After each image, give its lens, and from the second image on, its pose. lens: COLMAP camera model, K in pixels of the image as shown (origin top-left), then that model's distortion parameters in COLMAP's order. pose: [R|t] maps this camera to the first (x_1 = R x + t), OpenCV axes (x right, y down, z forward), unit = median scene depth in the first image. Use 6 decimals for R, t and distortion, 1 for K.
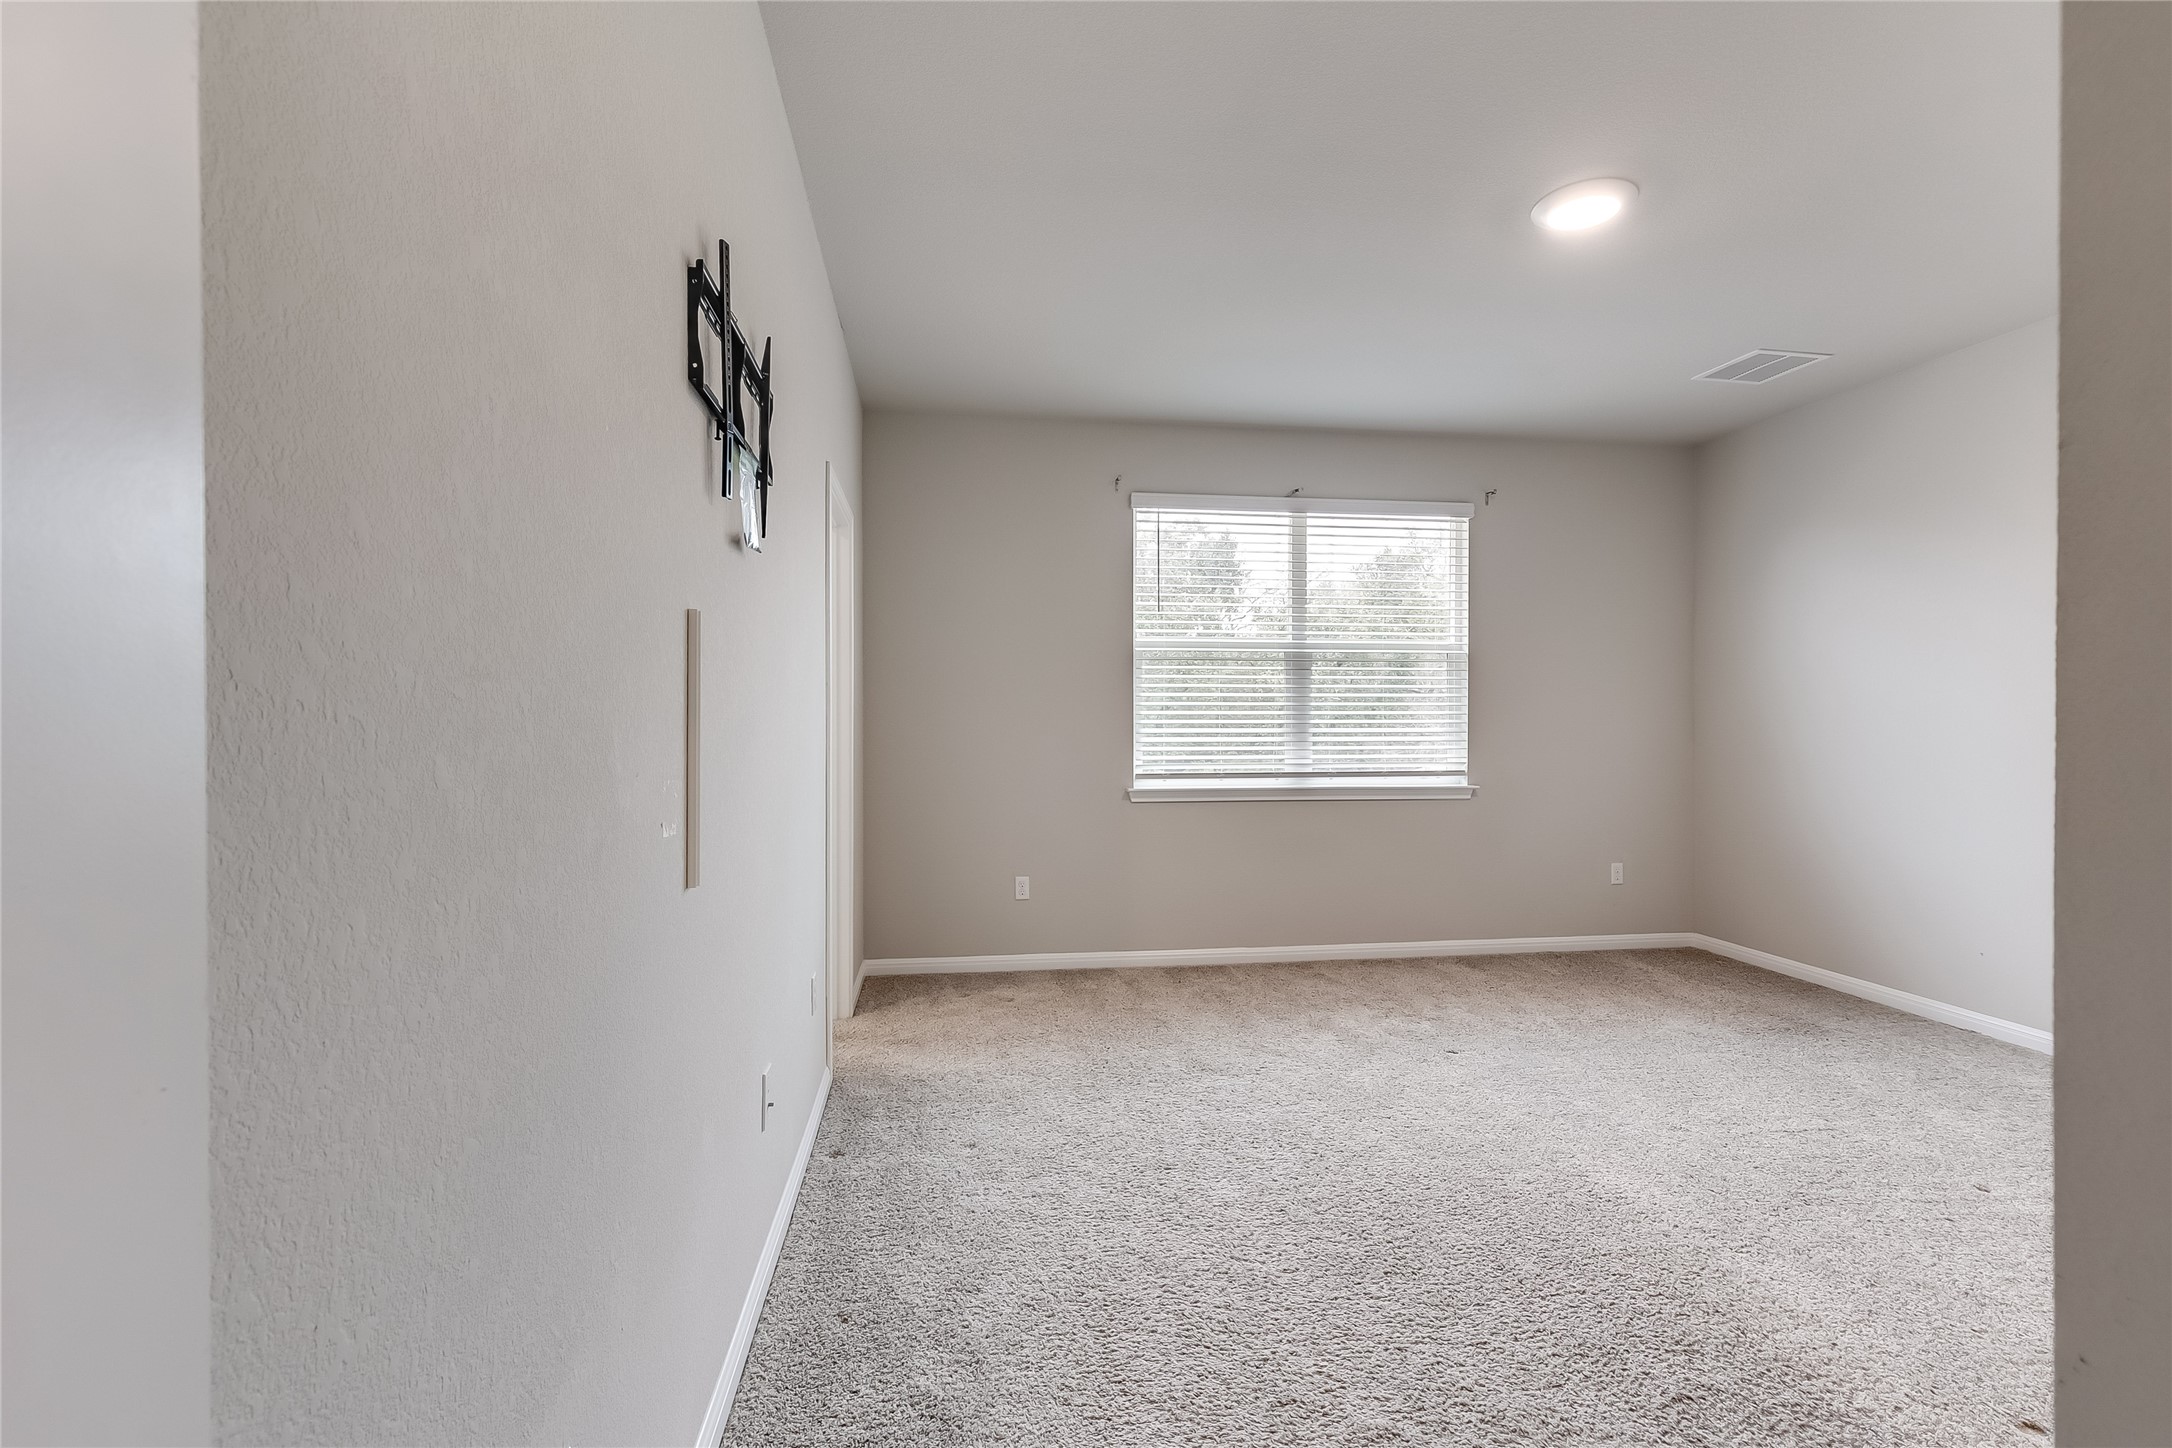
lens RADIAL K [[973.3, 0, 1098.5], [0, 973.3, 715.1], [0, 0, 1]] dist [0.004704, -0.000186]
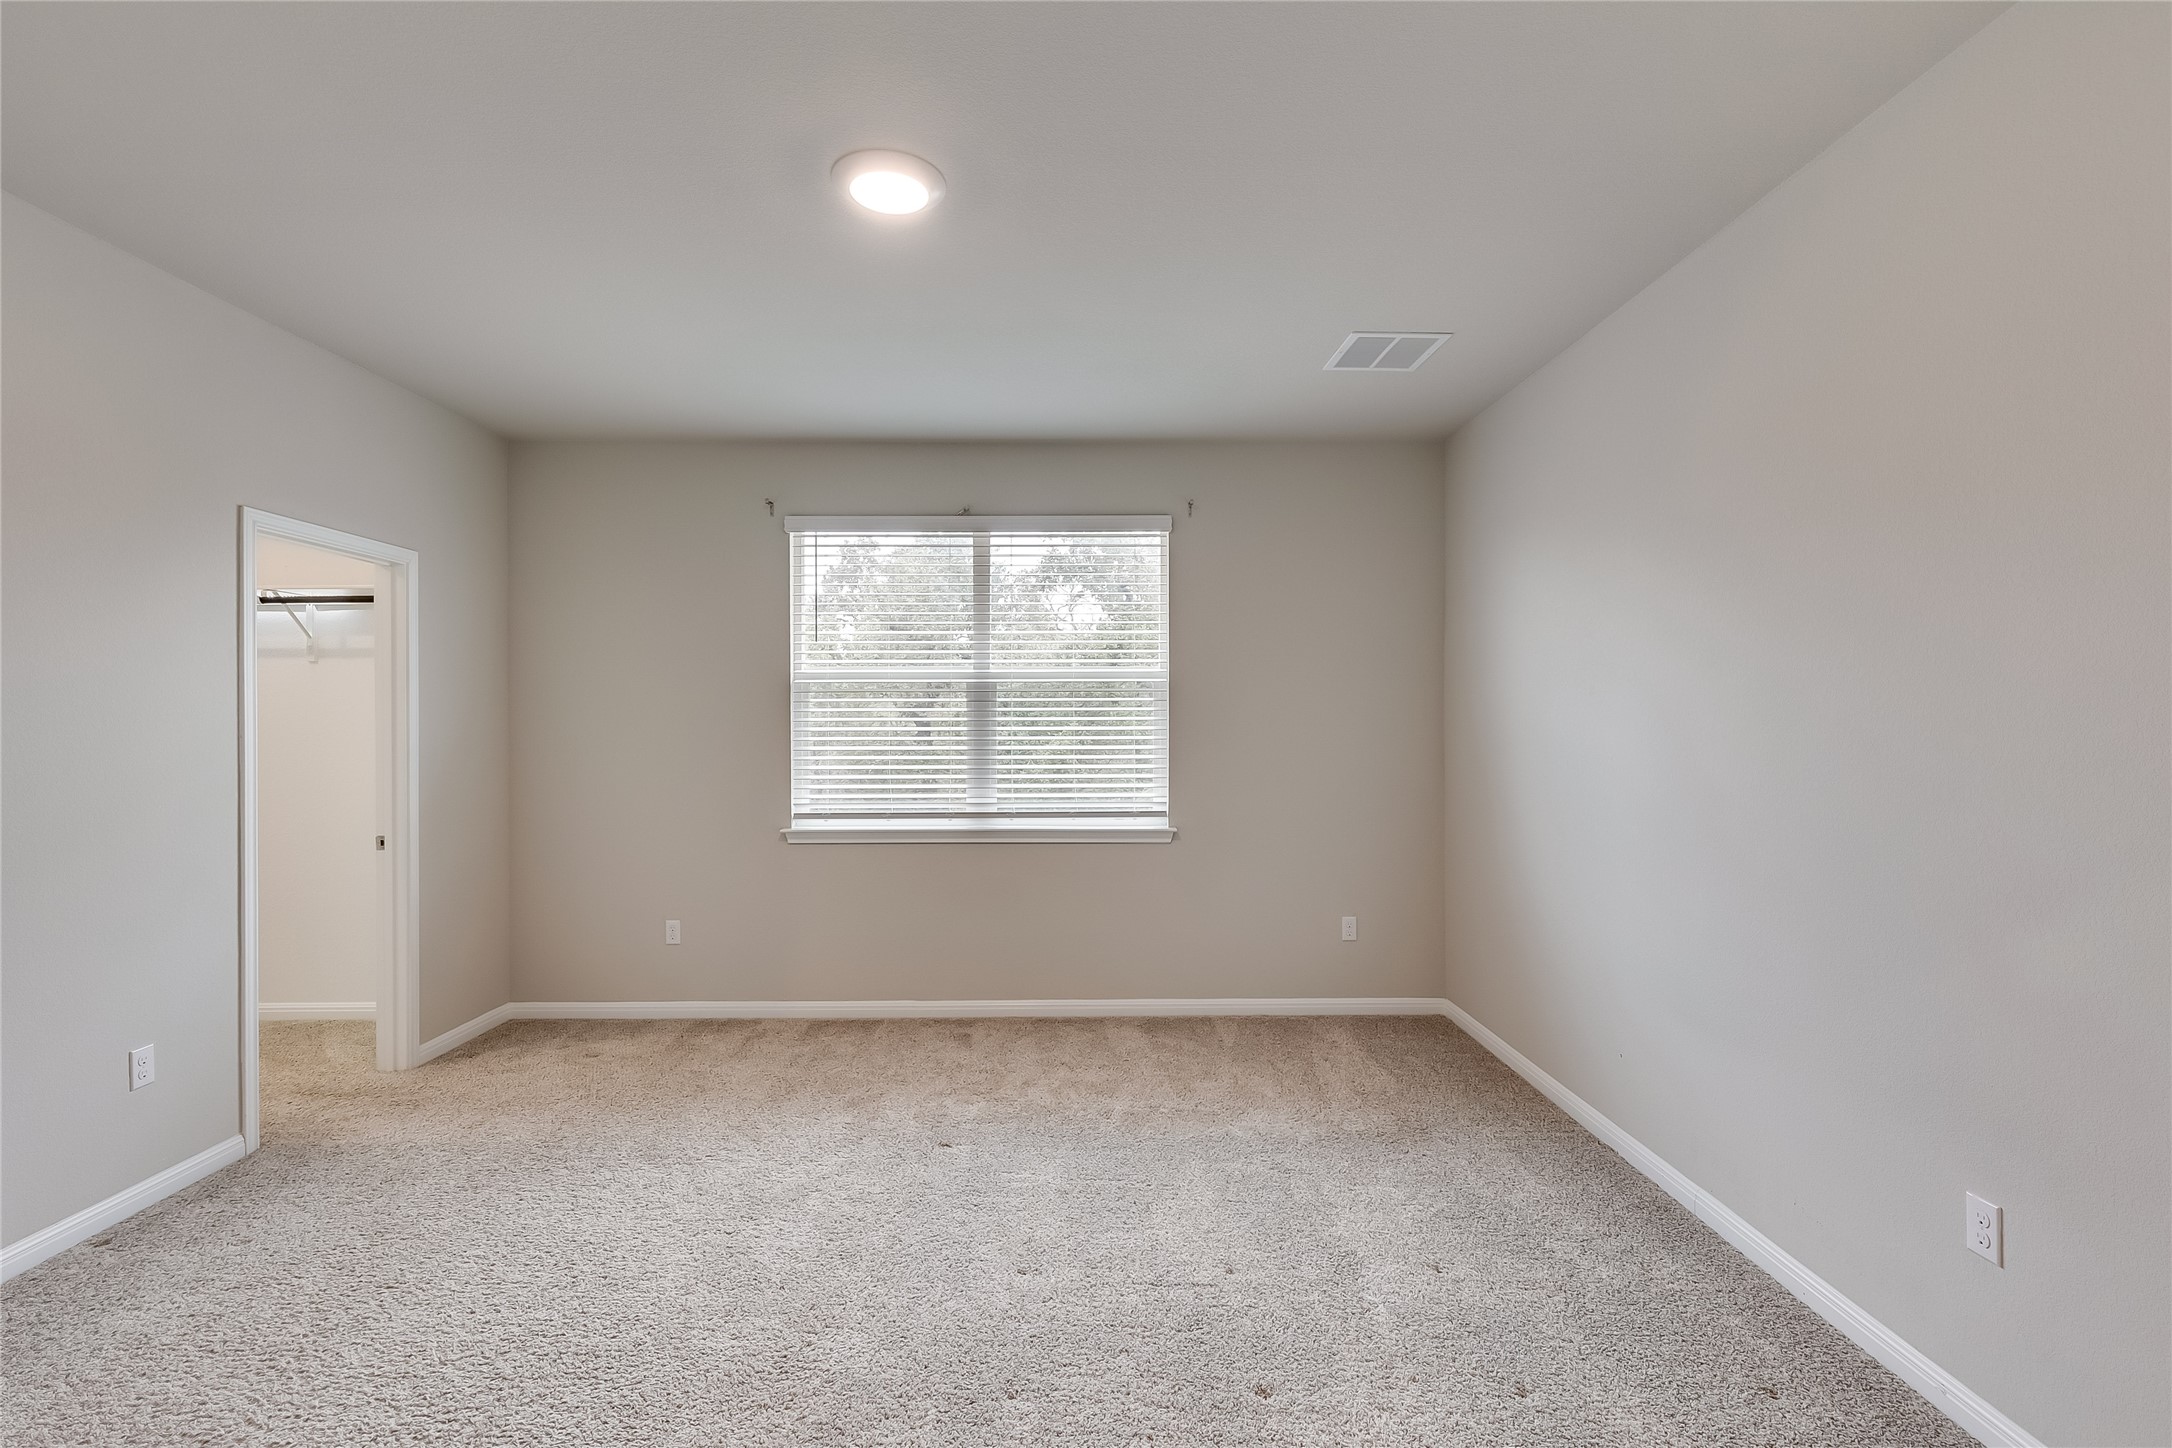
lens RADIAL K [[973.3, 0, 1093.7], [0, 973.3, 711.8], [0, 0, 1]] dist [0.004704, -0.000186]
pose [[0.991620, -0.003354, -0.129146, 0.438341], [0.002656, 0.999981, -0.005575, -0.031555], [0.129162, 0.005186, 0.991610, 0.097104]]
